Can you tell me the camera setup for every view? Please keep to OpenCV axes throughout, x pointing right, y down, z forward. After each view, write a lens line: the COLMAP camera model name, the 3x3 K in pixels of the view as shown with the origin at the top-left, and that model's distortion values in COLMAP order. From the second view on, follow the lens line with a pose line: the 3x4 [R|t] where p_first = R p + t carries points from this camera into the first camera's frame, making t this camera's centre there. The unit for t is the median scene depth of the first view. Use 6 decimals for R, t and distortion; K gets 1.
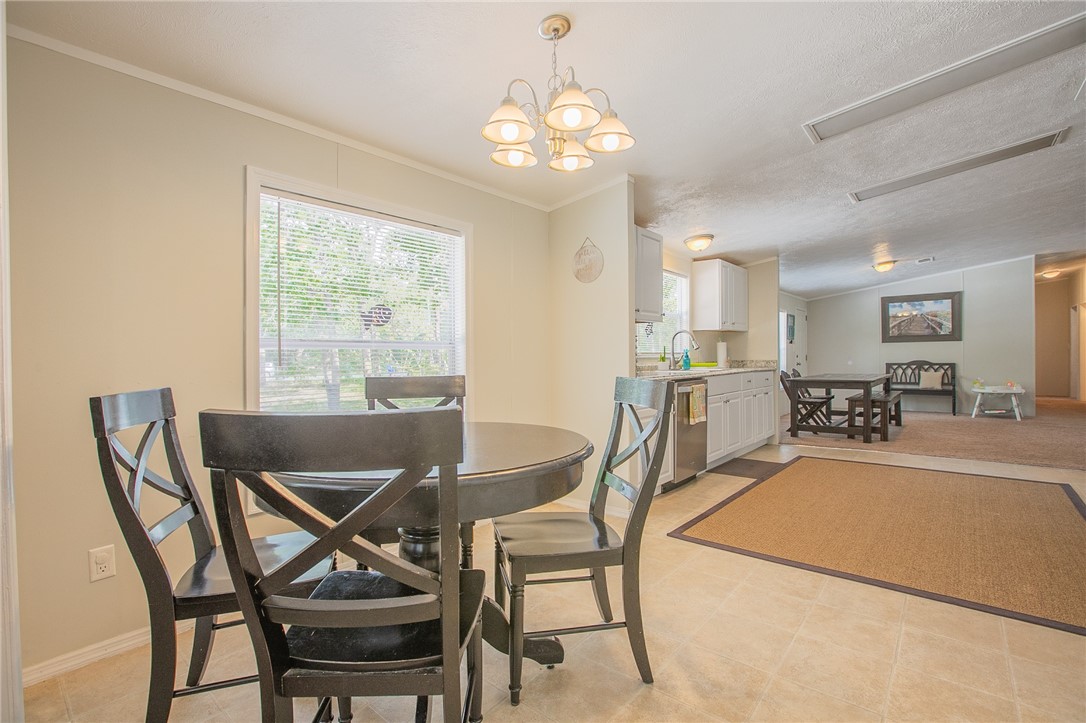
lens RADIAL K [[500.1, 0, 564.5], [0, 500.1, 356.6], [0, 0, 1]] dist [0.000600, 0.000490]
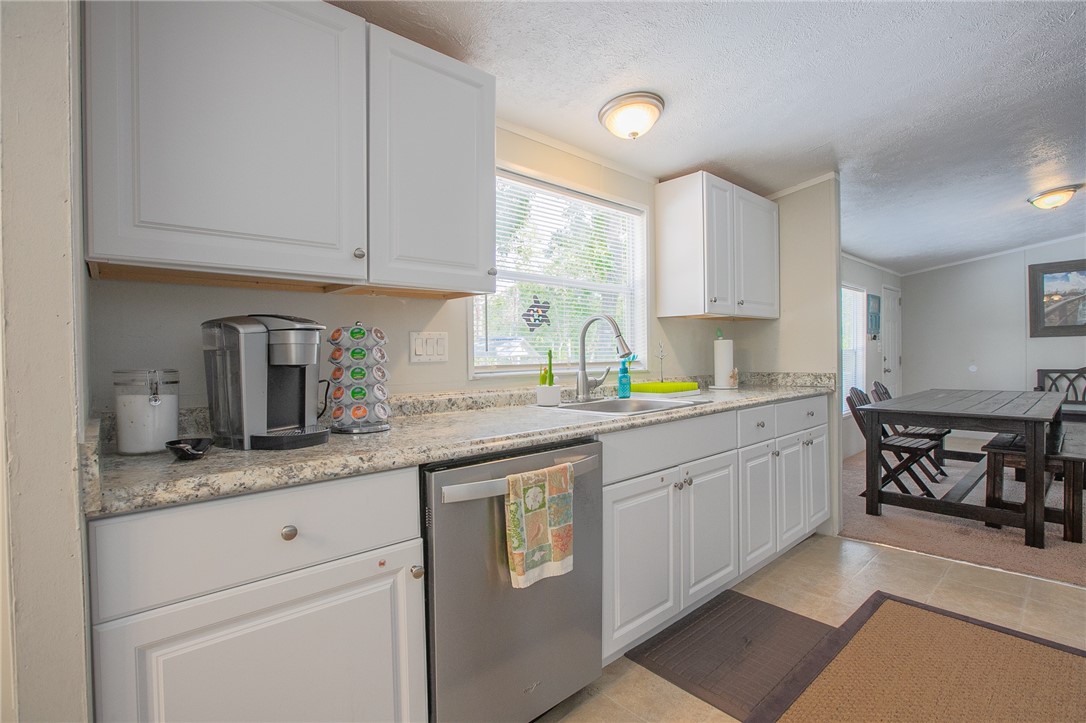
lens RADIAL K [[500.7, 0, 541.9], [0, 500.7, 358.3], [0, 0, 1]] dist [-0.052281, 0.019956]
pose [[0.983209, -0.003303, -0.182456, 0.162305], [0.004797, 0.999959, 0.007745, -0.010205], [0.182422, -0.008490, 0.983184, 0.331170]]
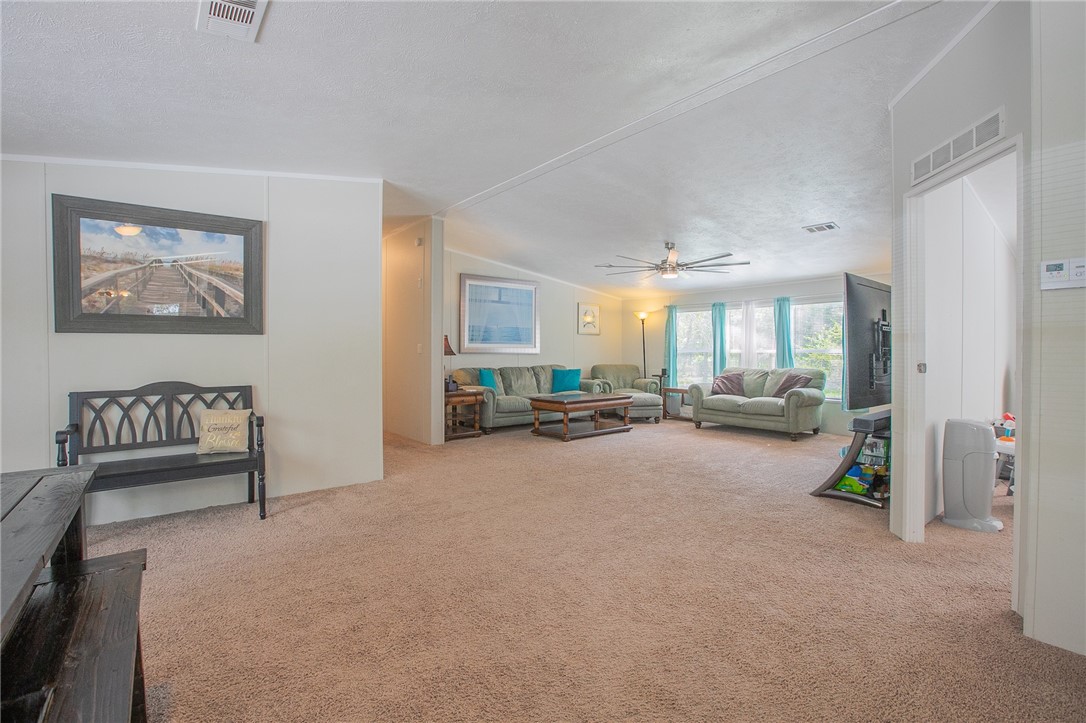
lens RADIAL K [[500.7, 0, 541.9], [0, 500.7, 358.3], [0, 0, 1]] dist [-0.052281, 0.019956]
pose [[0.235228, -0.005044, 0.971927, 0.460355], [0.001913, 0.999987, 0.004726, -0.013044], [-0.971938, 0.000748, 0.235234, 0.706833]]
